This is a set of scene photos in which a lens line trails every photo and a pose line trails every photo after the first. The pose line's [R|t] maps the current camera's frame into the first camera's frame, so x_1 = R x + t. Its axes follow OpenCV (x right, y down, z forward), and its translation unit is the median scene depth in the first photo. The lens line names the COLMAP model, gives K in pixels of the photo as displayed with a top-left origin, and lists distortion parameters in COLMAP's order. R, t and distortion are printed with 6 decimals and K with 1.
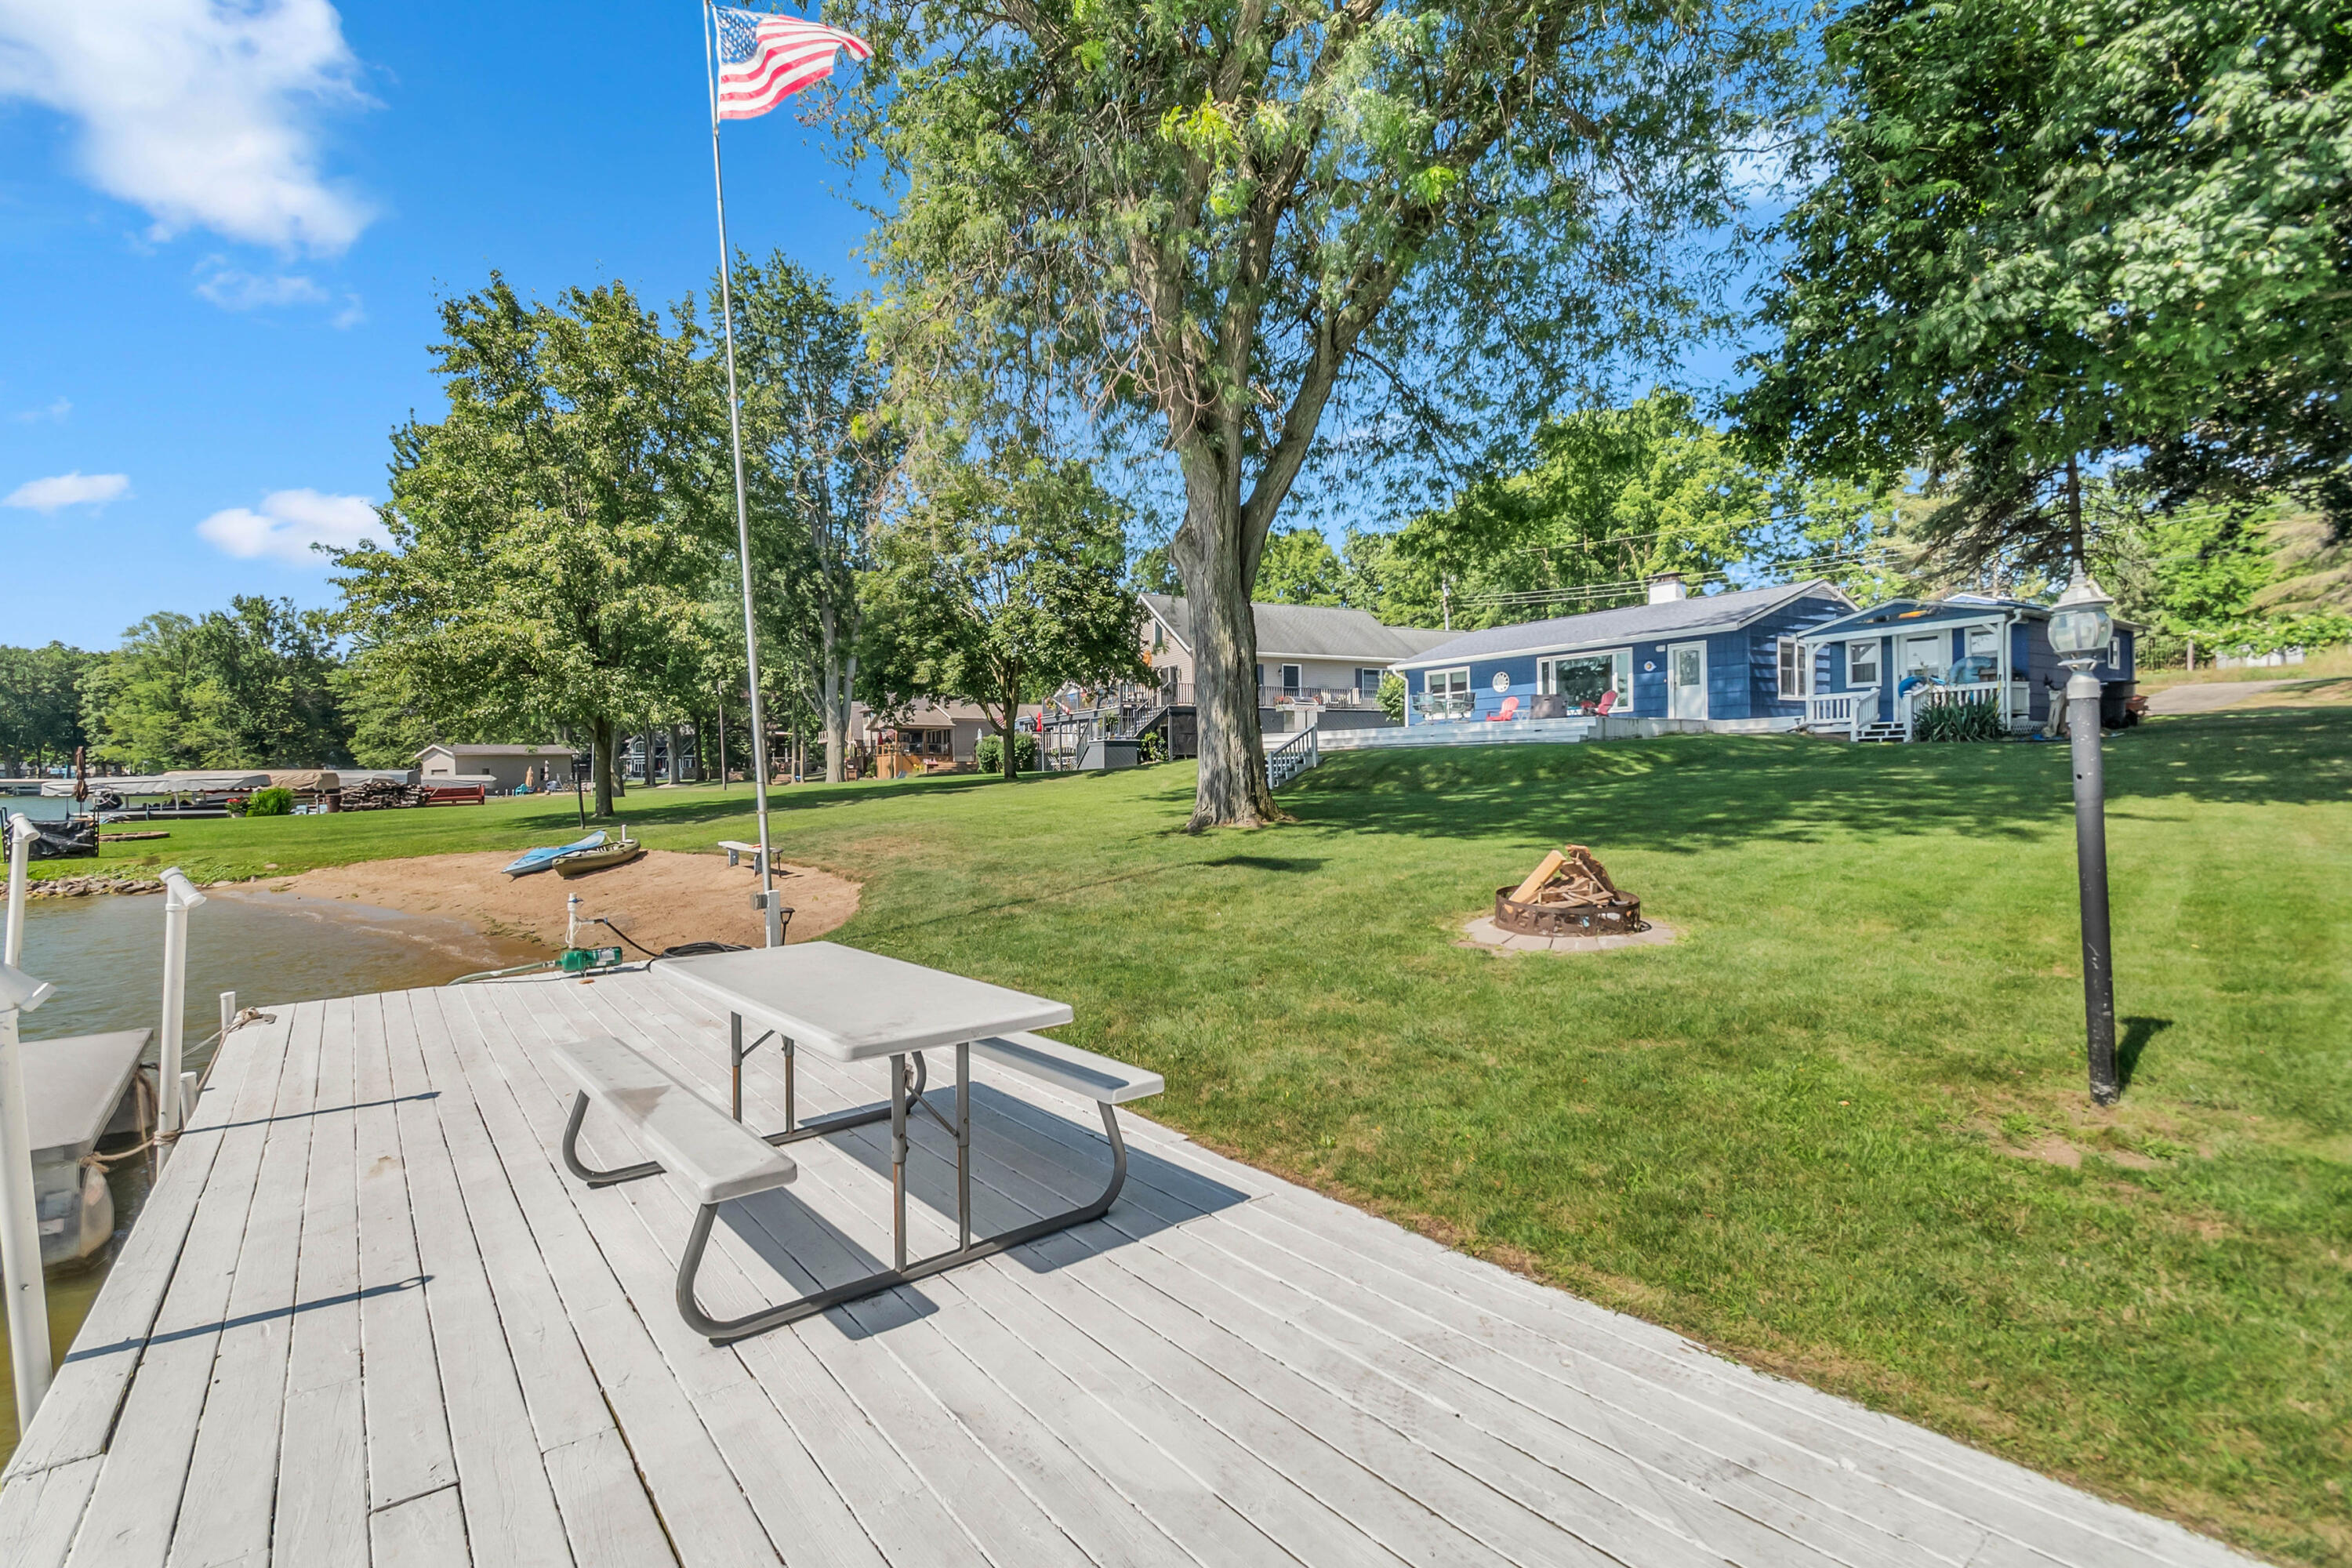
lens RADIAL K [[1045.2, 0, 1135.7], [0, 1045.2, 764.1], [0, 0, 1]] dist [-0.000621, -0.000409]
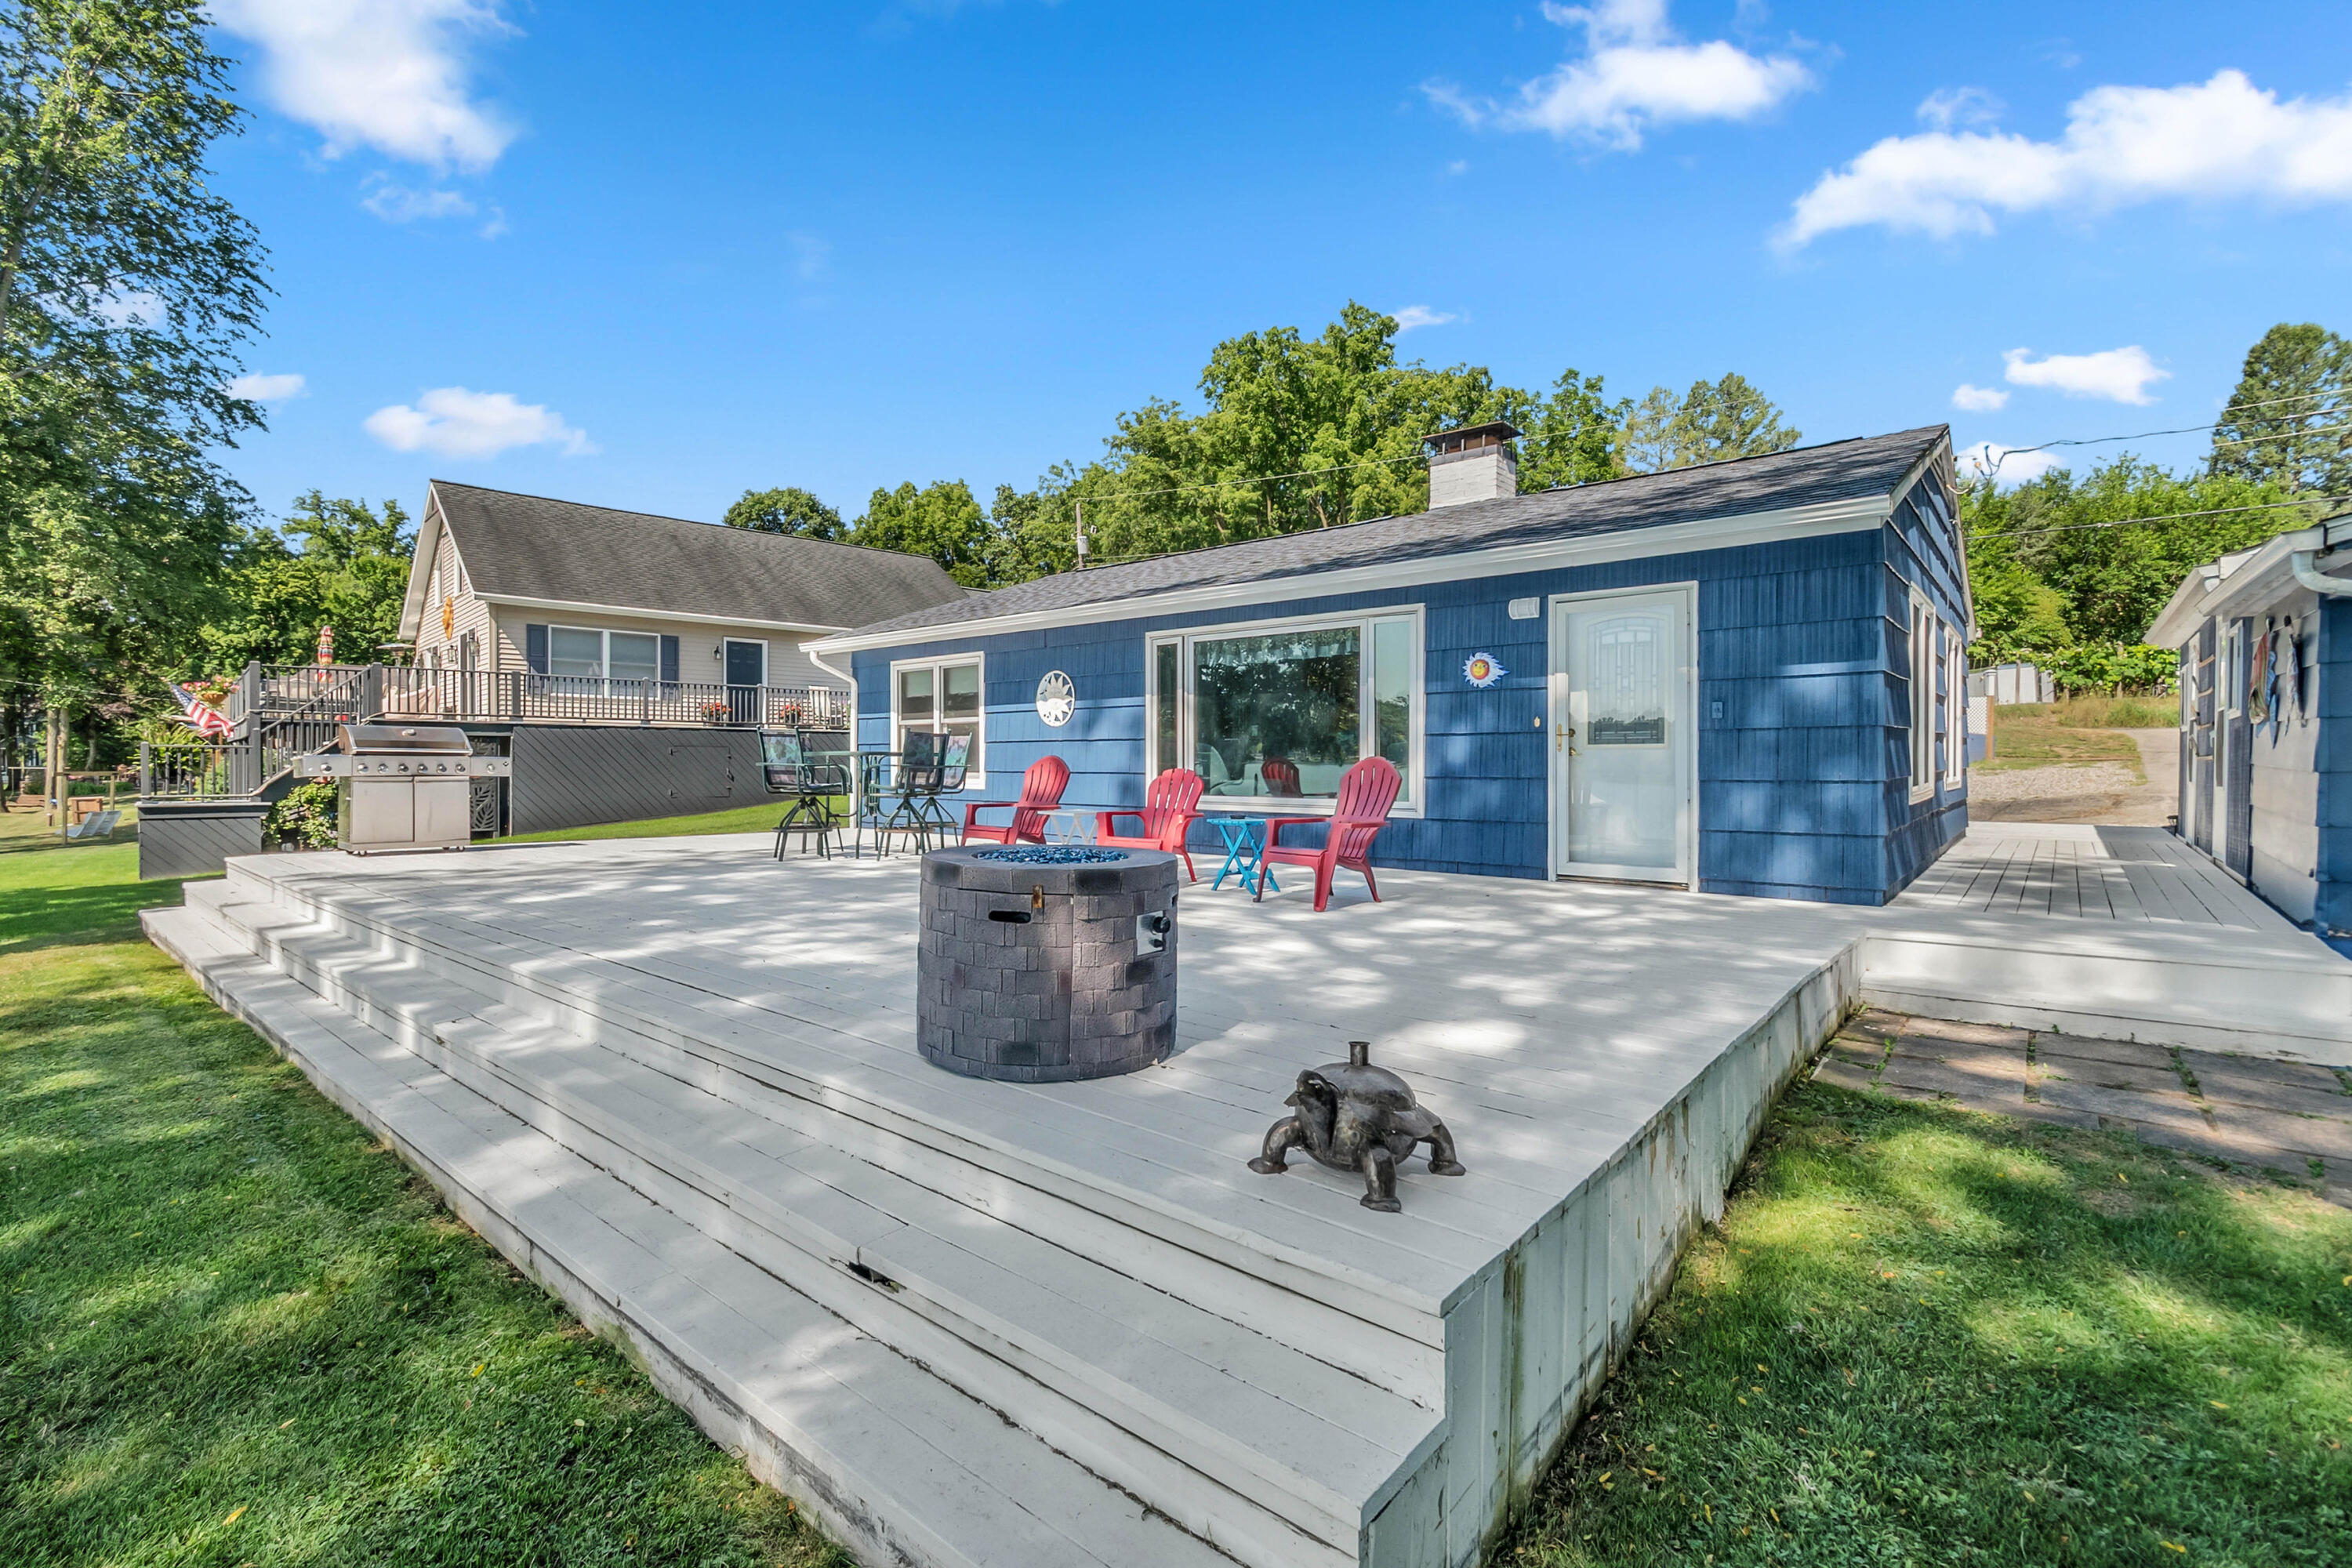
lens RADIAL K [[1045.2, 0, 1135.7], [0, 1045.2, 764.1], [0, 0, 1]] dist [-0.000621, -0.000409]
pose [[0.958054, 0.010430, 0.286398, 0.284676], [-0.013712, 0.999861, 0.009455, -0.061958], [-0.286260, -0.012985, 0.958064, 0.675281]]
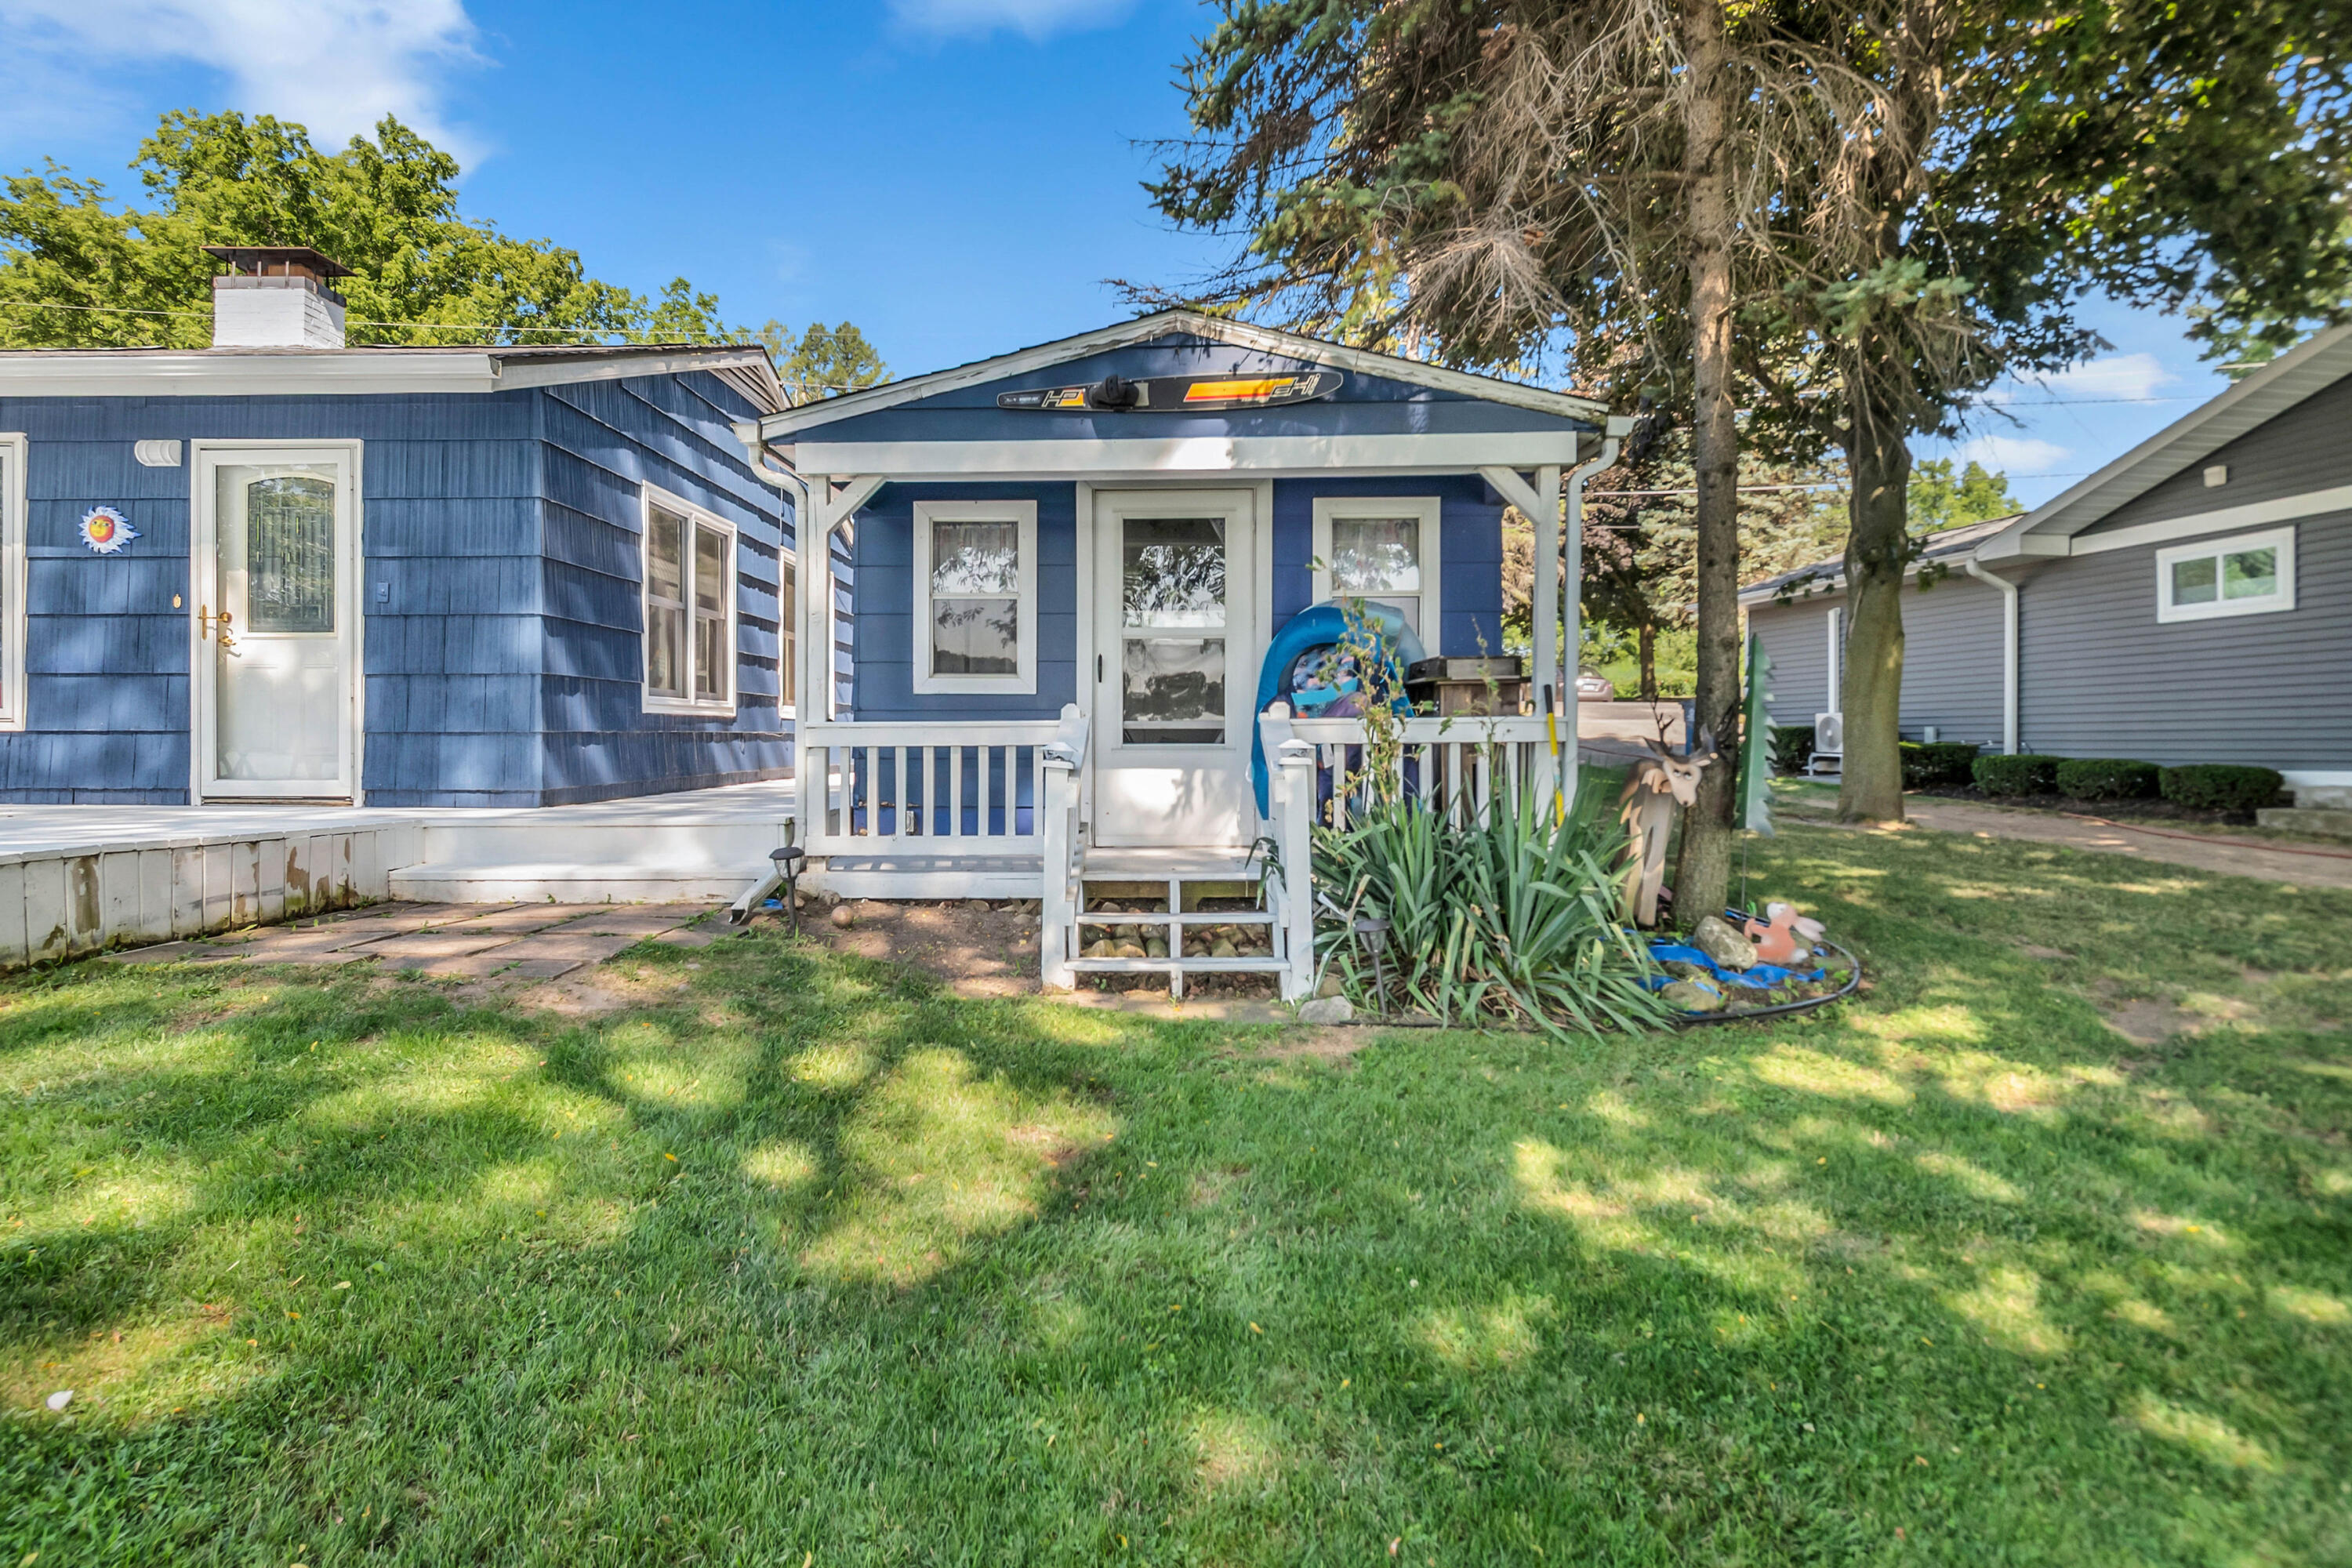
lens RADIAL K [[1226.7, 0, 1167.4], [0, 1226.7, 744.4], [0, 0, 1]] dist [0.006977, 0.000071]
pose [[0.545365, 0.014816, 0.838067, 0.359465], [-0.016093, 0.999845, -0.007203, -0.045350], [-0.838044, -0.009559, 0.545519, 0.607294]]
